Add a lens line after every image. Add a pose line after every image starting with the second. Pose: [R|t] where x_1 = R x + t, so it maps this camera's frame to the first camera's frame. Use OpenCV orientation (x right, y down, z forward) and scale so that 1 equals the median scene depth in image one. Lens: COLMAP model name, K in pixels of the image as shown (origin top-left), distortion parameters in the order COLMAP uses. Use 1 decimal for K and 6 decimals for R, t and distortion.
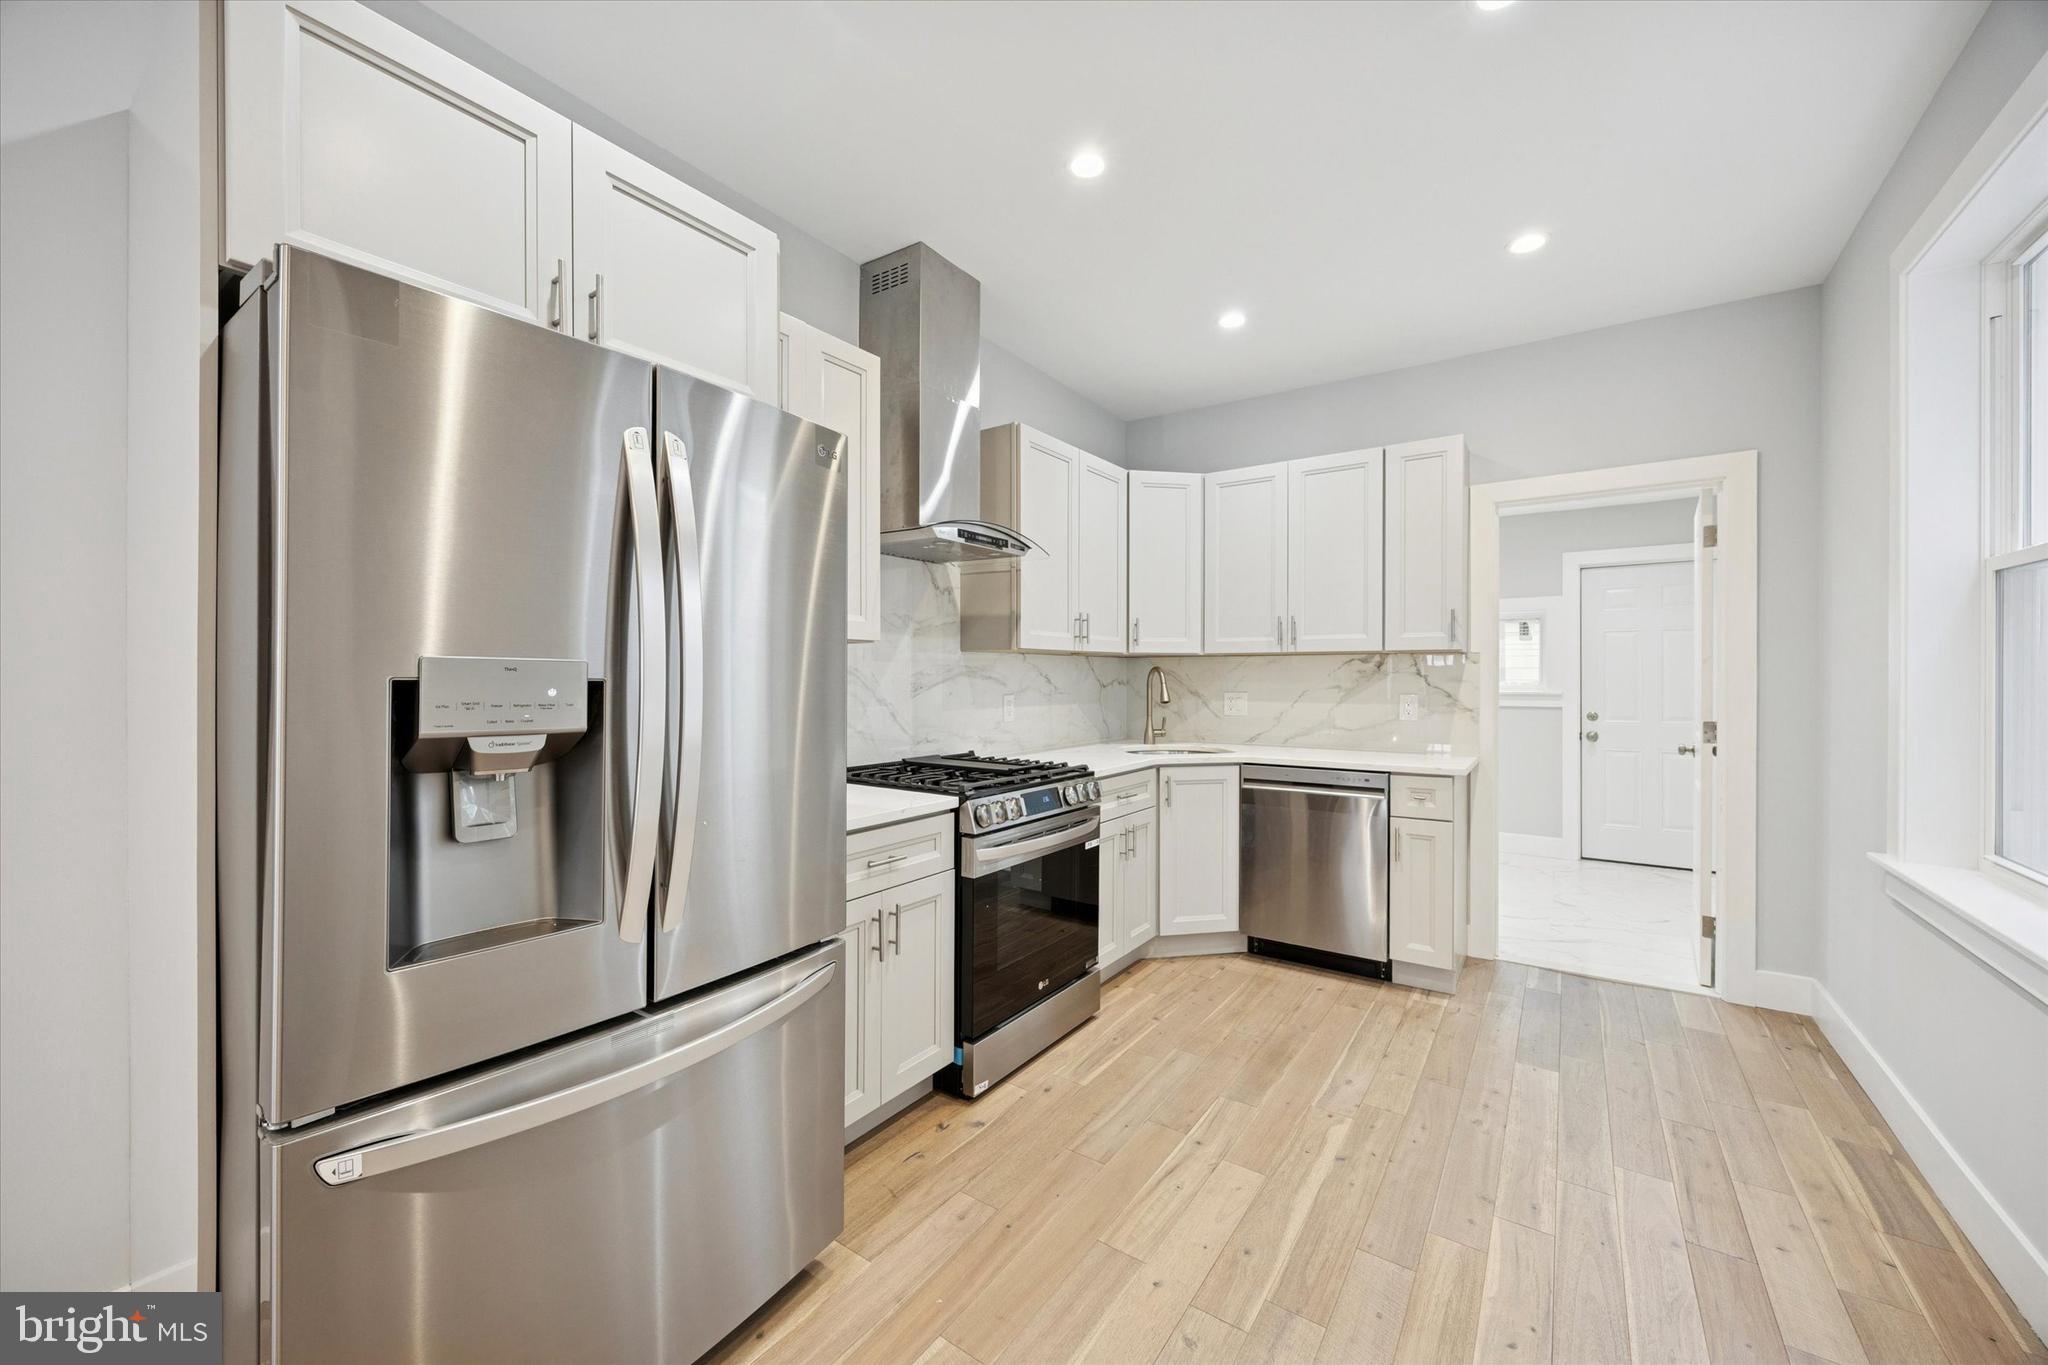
lens RADIAL K [[778.1, 0, 1014.4], [0, 778.1, 683.2], [0, 0, 1]] dist [-0.001274, -0.000190]
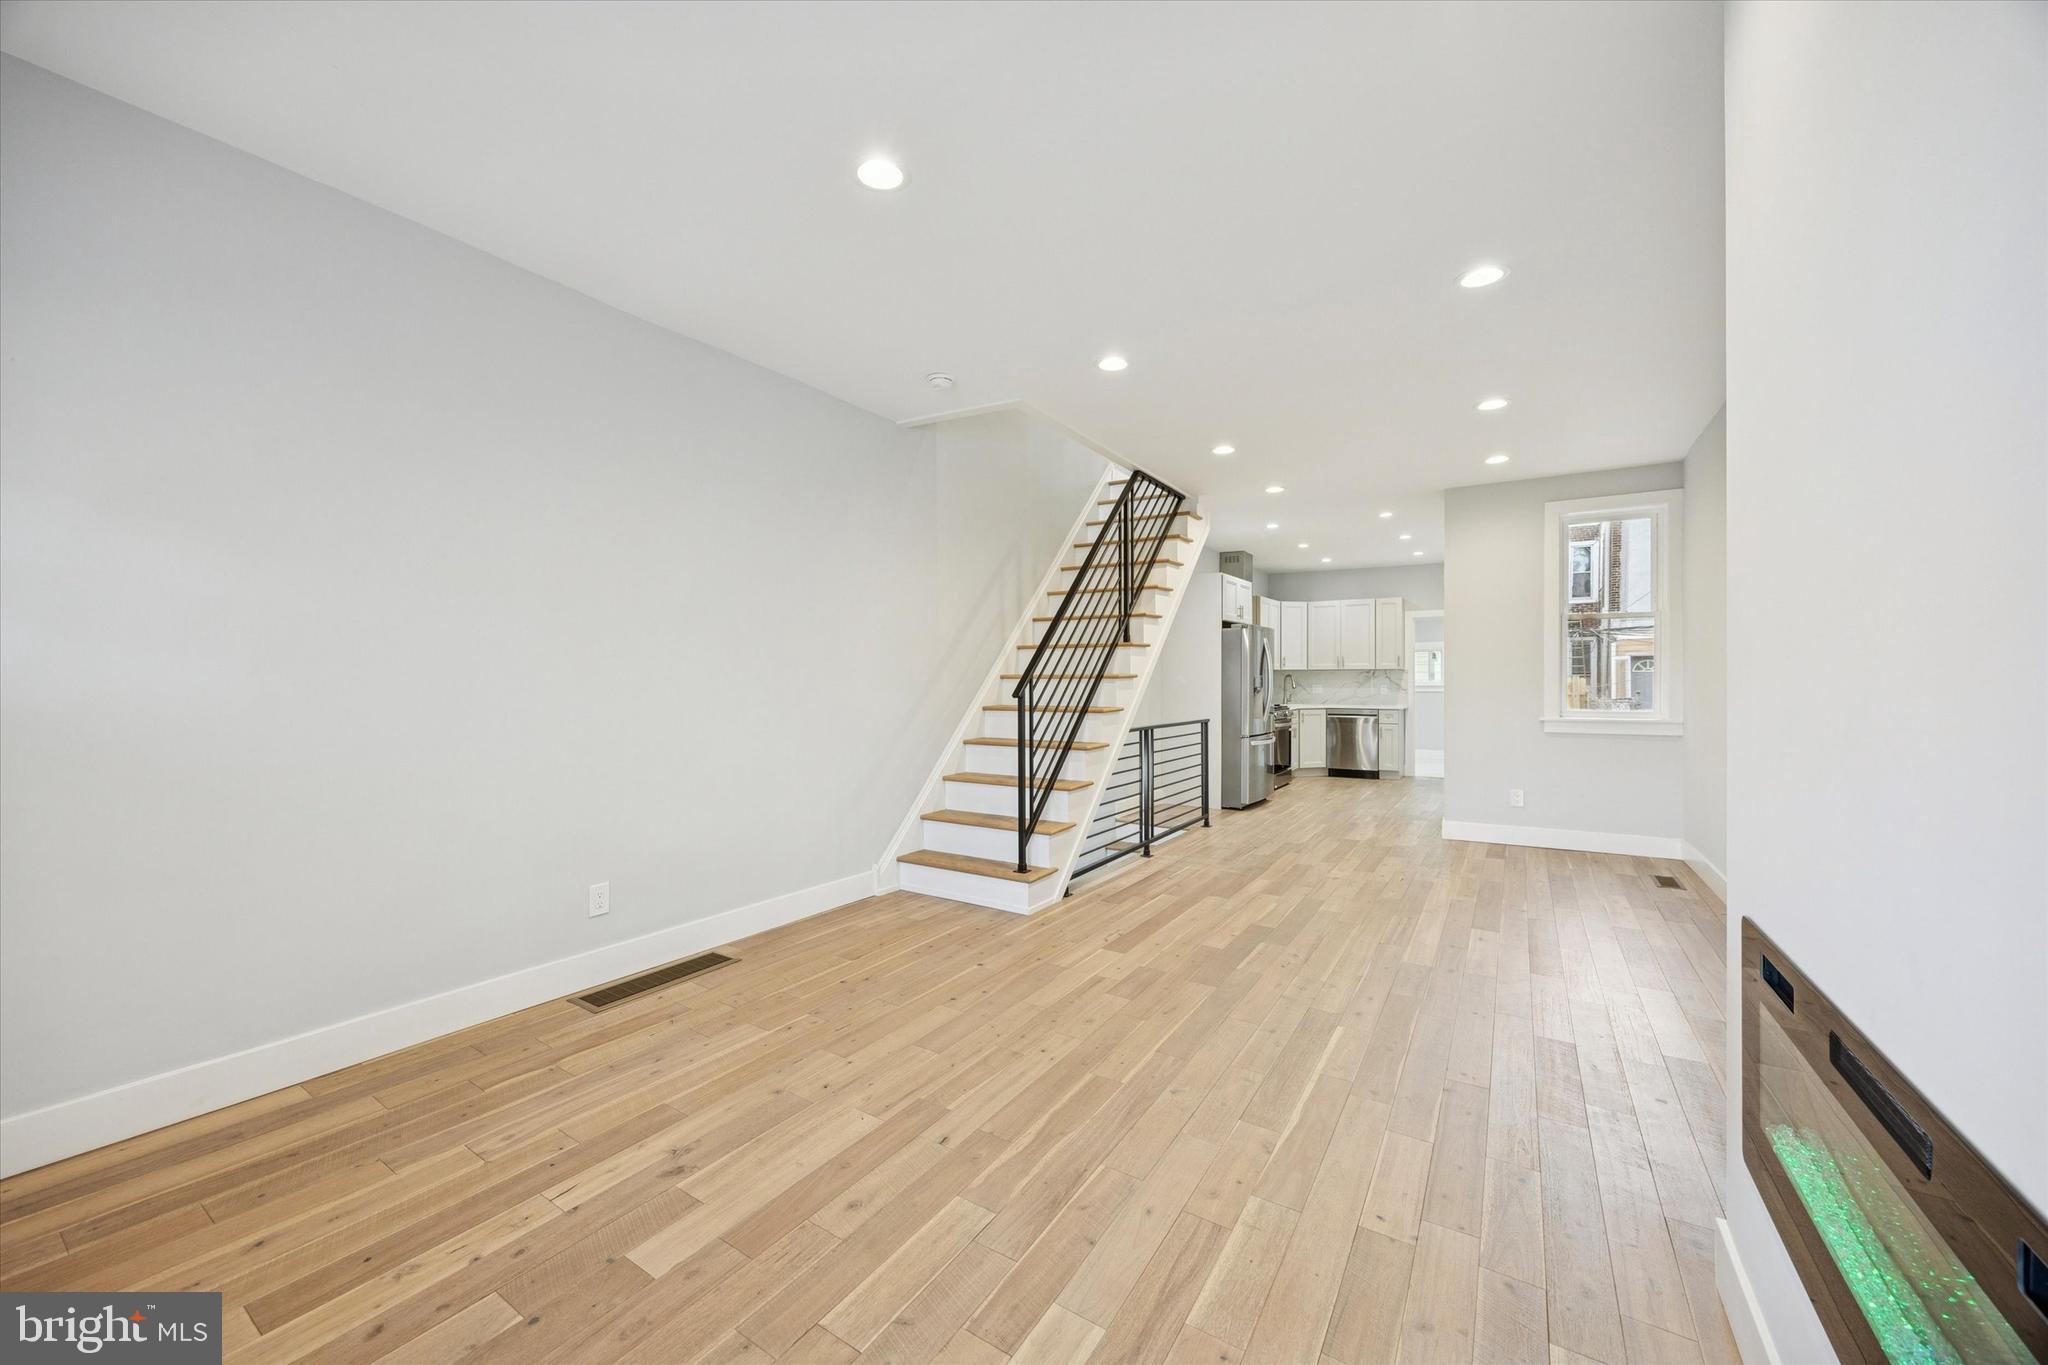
lens RADIAL K [[778.1, 0, 1014.3], [0, 778.1, 687.6], [0, 0, 1]] dist [-0.001274, -0.000190]
pose [[0.999065, -0.004535, 0.043004, -1.054019], [0.004571, 0.999989, -0.000724, 0.023591], [-0.043000, 0.000920, 0.999075, -1.948082]]
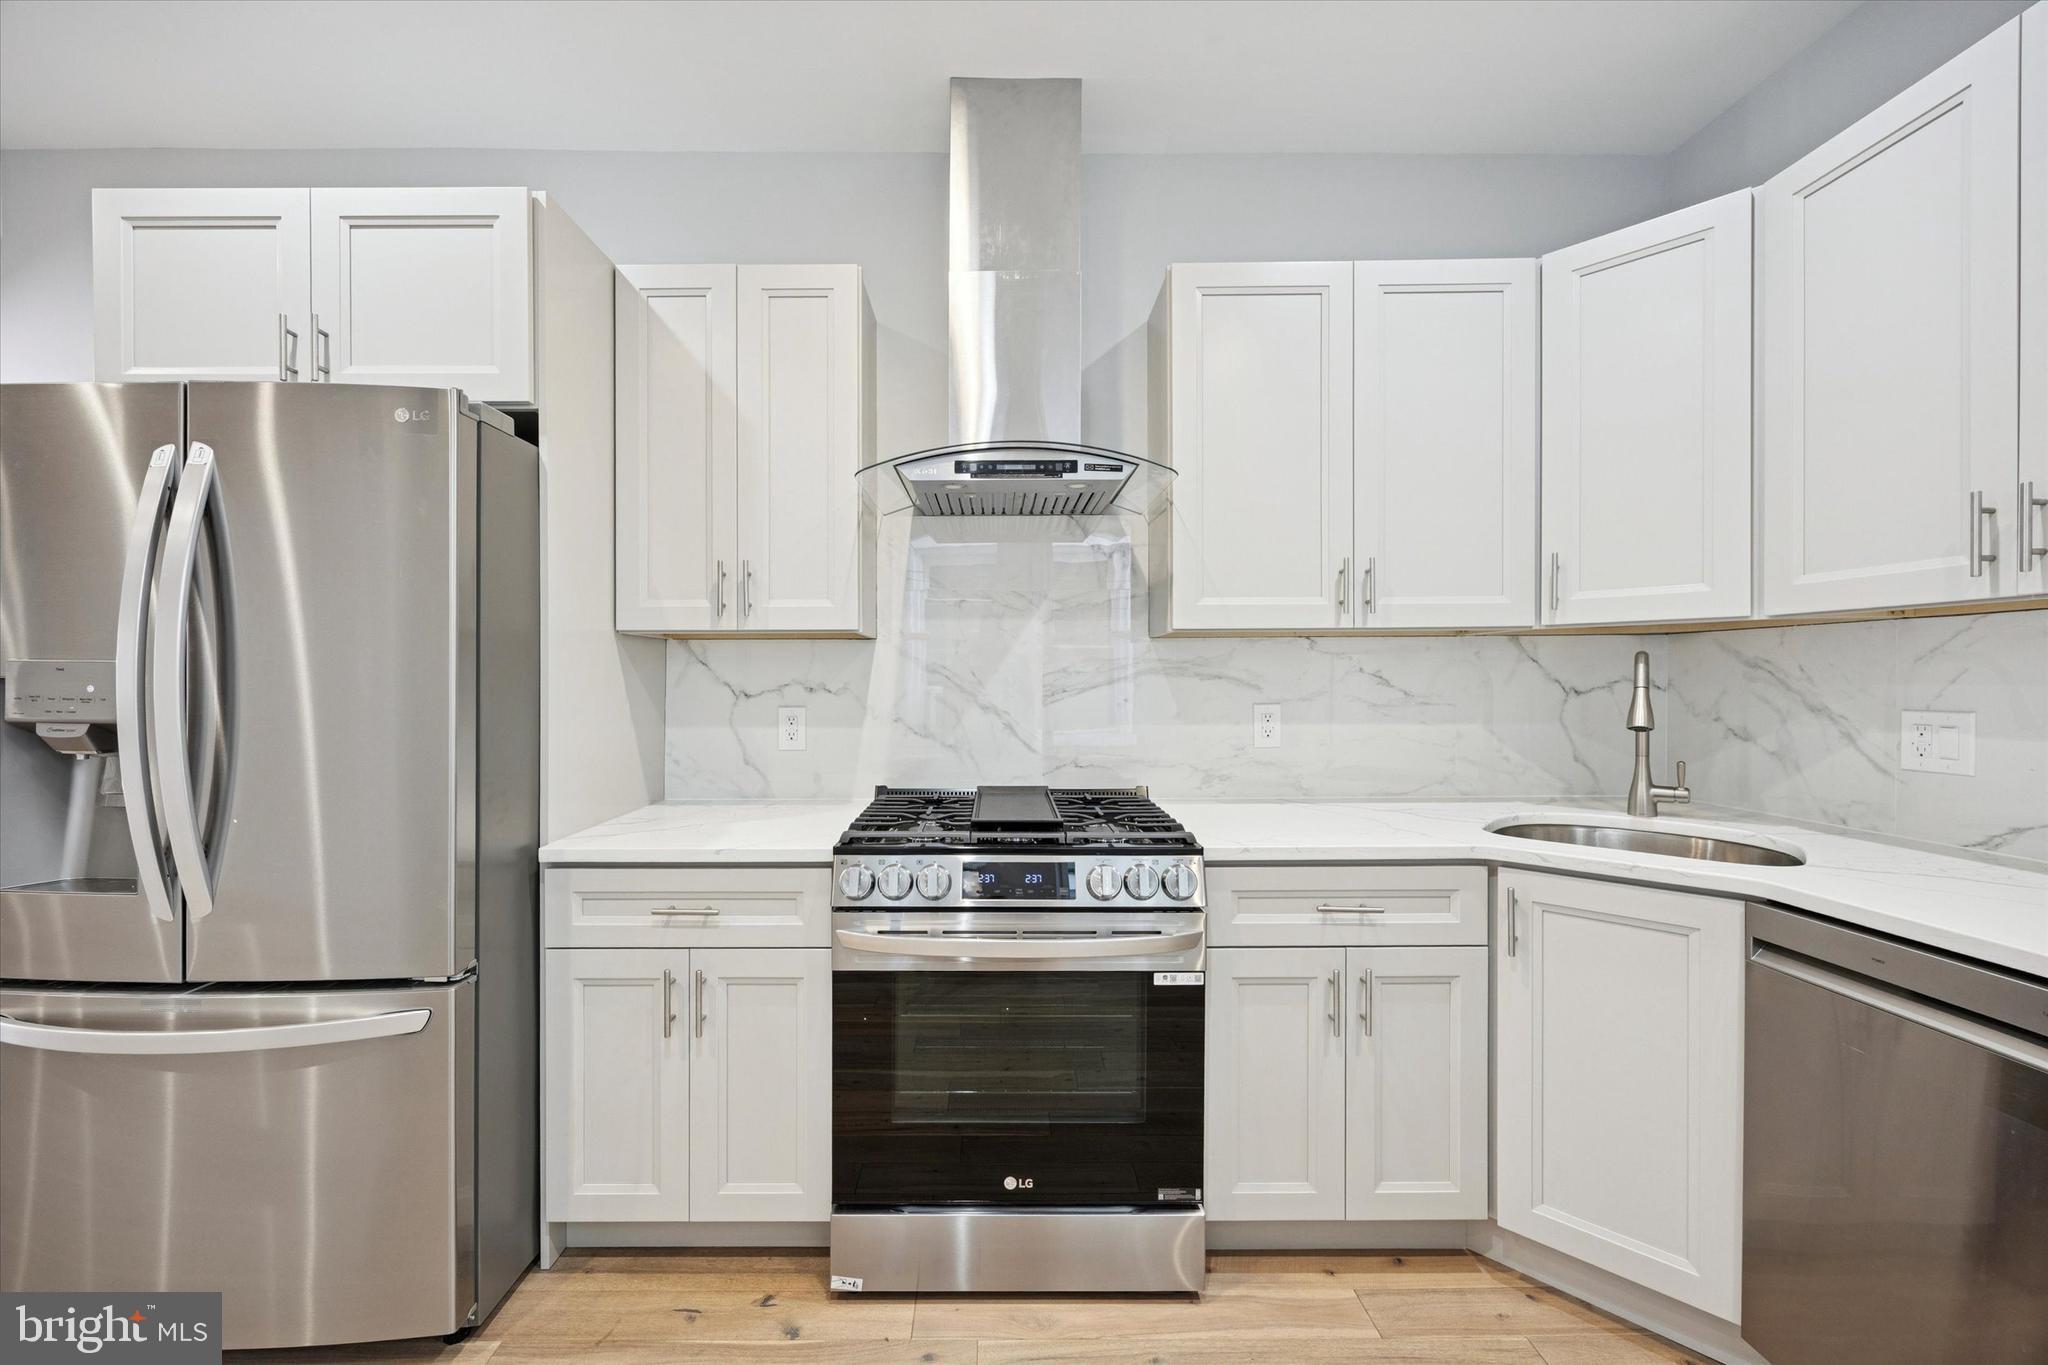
lens RADIAL K [[778.1, 0, 1018.1], [0, 778.1, 684.6], [0, 0, 1]] dist [-0.001274, -0.000190]
pose [[0.582268, 0.002081, -0.812994, 0.423557], [-0.003668, 0.999993, -0.000068, 0.000133], [0.812988, 0.003021, 0.582272, 0.521173]]
